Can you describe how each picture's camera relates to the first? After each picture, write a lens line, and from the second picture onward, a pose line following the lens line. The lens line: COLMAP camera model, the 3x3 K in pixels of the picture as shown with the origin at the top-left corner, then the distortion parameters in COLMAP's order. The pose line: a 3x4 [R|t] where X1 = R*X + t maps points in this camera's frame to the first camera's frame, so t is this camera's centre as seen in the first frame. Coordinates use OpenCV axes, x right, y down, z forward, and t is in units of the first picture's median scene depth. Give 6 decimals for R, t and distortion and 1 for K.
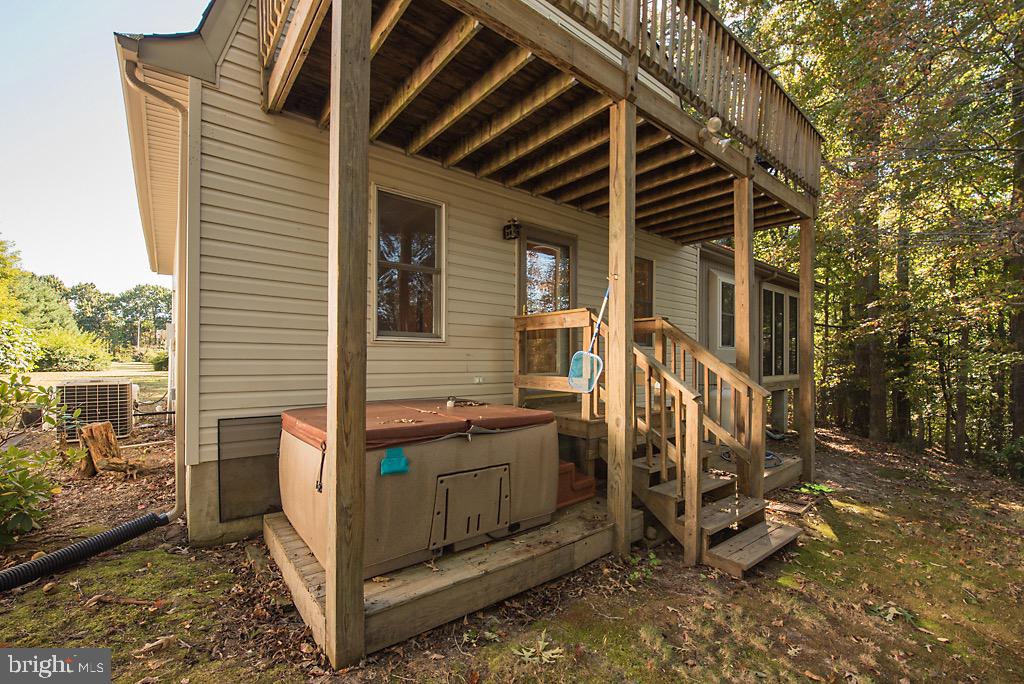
lens RADIAL K [[429.4, 0, 508.8], [0, 429.4, 354.3], [0, 0, 1]] dist [-0.012978, -0.000181]
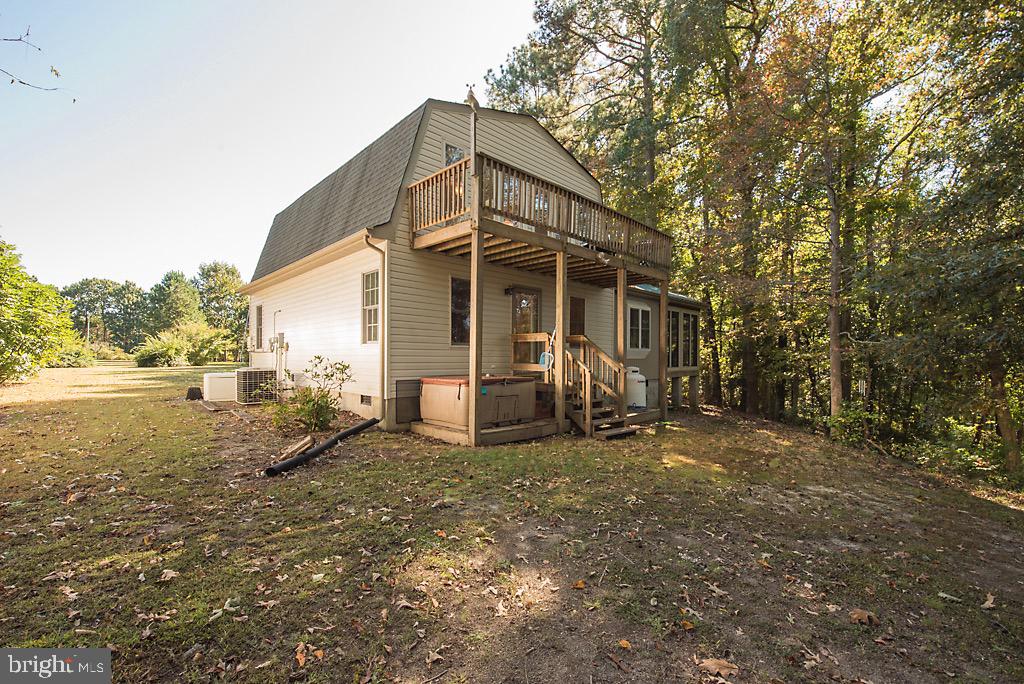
lens RADIAL K [[429.4, 0, 508.8], [0, 429.4, 354.3], [0, 0, 1]] dist [-0.012978, -0.000181]
pose [[0.995417, 0.001626, 0.095619, -0.238471], [-0.002252, 0.999977, 0.006433, -0.011465], [-0.095606, -0.006619, 0.995397, -1.253322]]
